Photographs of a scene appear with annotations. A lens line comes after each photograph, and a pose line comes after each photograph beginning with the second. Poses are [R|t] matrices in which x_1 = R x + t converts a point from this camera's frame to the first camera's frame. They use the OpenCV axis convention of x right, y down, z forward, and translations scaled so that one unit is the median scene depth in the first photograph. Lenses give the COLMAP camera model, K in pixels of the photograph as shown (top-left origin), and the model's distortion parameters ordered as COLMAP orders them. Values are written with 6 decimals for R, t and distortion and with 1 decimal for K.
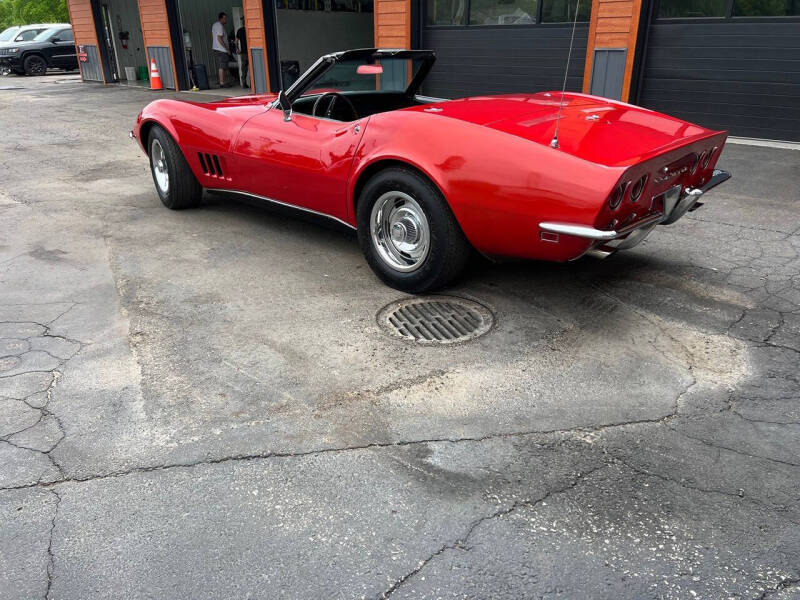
lens RADIAL K [[596.2, 0, 400.0], [0, 596.2, 300.0], [0, 0, 1]] dist [0.071826, -0.075604]
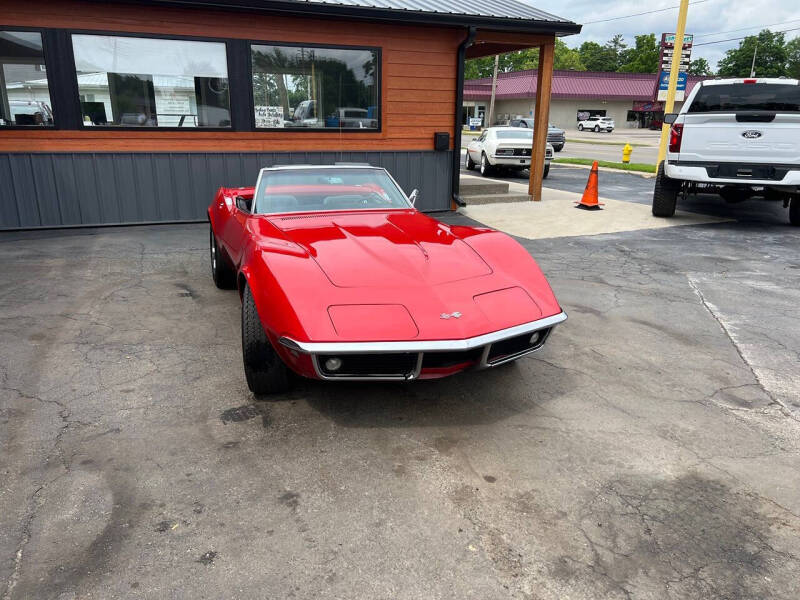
lens RADIAL K [[602.8, 0, 395.1], [0, 602.8, 302.6], [0, 0, 1]] dist [0.048236, -0.050772]
pose [[-0.898312, -0.127784, 0.420365, -0.898233], [0.171099, 0.779495, 0.602589, -1.149227], [-0.404674, 0.613237, -0.678366, 2.446507]]
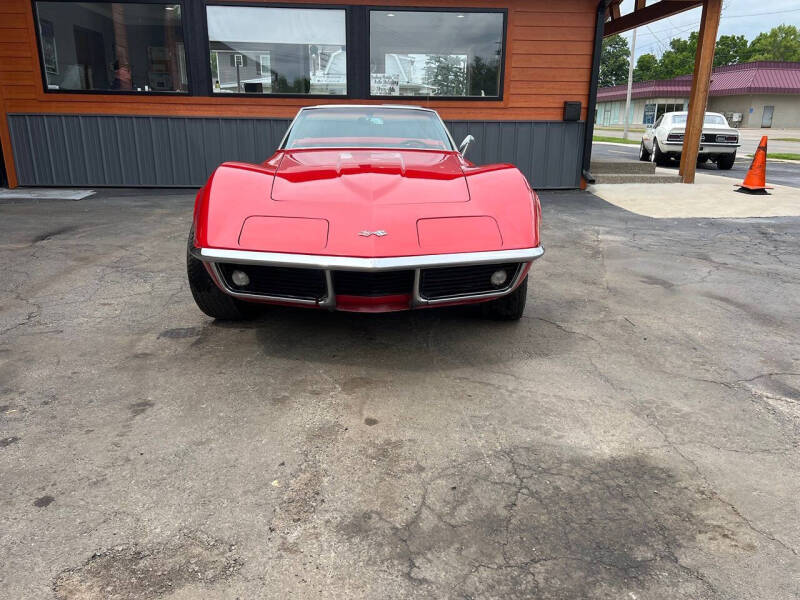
lens RADIAL K [[602.3, 0, 402.9], [0, 602.3, 300.5], [0, 0, 1]] dist [0.048715, -0.056457]
pose [[-0.725921, -0.194968, 0.659565, -1.153612], [0.267201, 0.803706, 0.531658, -0.893931], [-0.633753, 0.562178, -0.531331, 2.234642]]
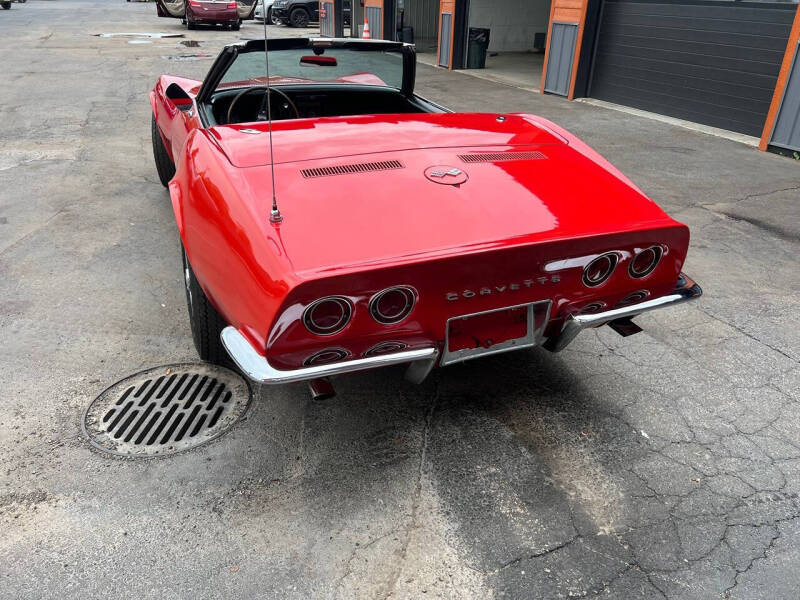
lens RADIAL K [[588.3, 0, 400.0], [0, 588.3, 300.0], [0, 0, 1]] dist [0.039488, -0.004371]
pose [[0.906148, 0.221384, -0.360396, 0.531225], [-0.197971, 0.974975, 0.101147, -0.220127], [0.373770, -0.020306, 0.927299, 0.366880]]
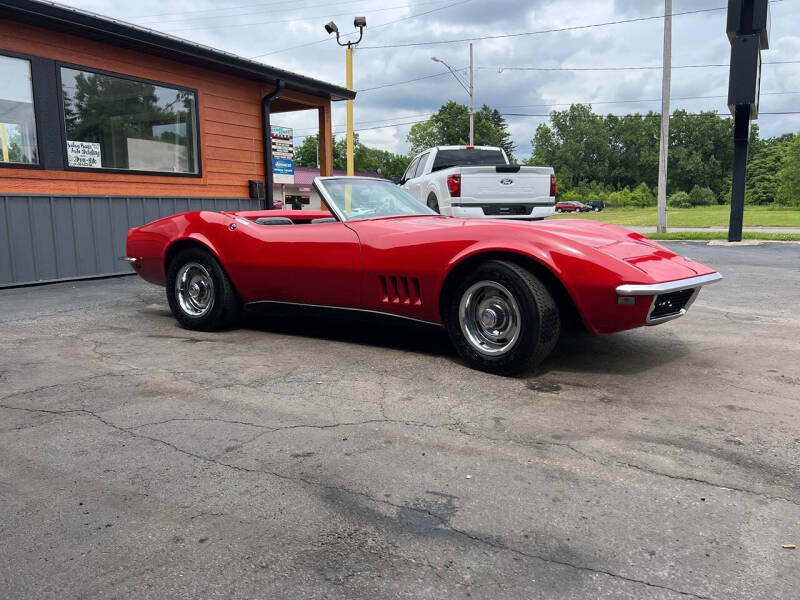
lens RADIAL K [[602.3, 0, 402.9], [0, 602.3, 300.5], [0, 0, 1]] dist [0.048715, -0.056457]
pose [[-0.978239, 0.042307, -0.203121, 0.179715], [-0.071652, 0.849873, 0.522094, -1.051450], [0.194715, 0.525287, -0.828347, 2.678772]]
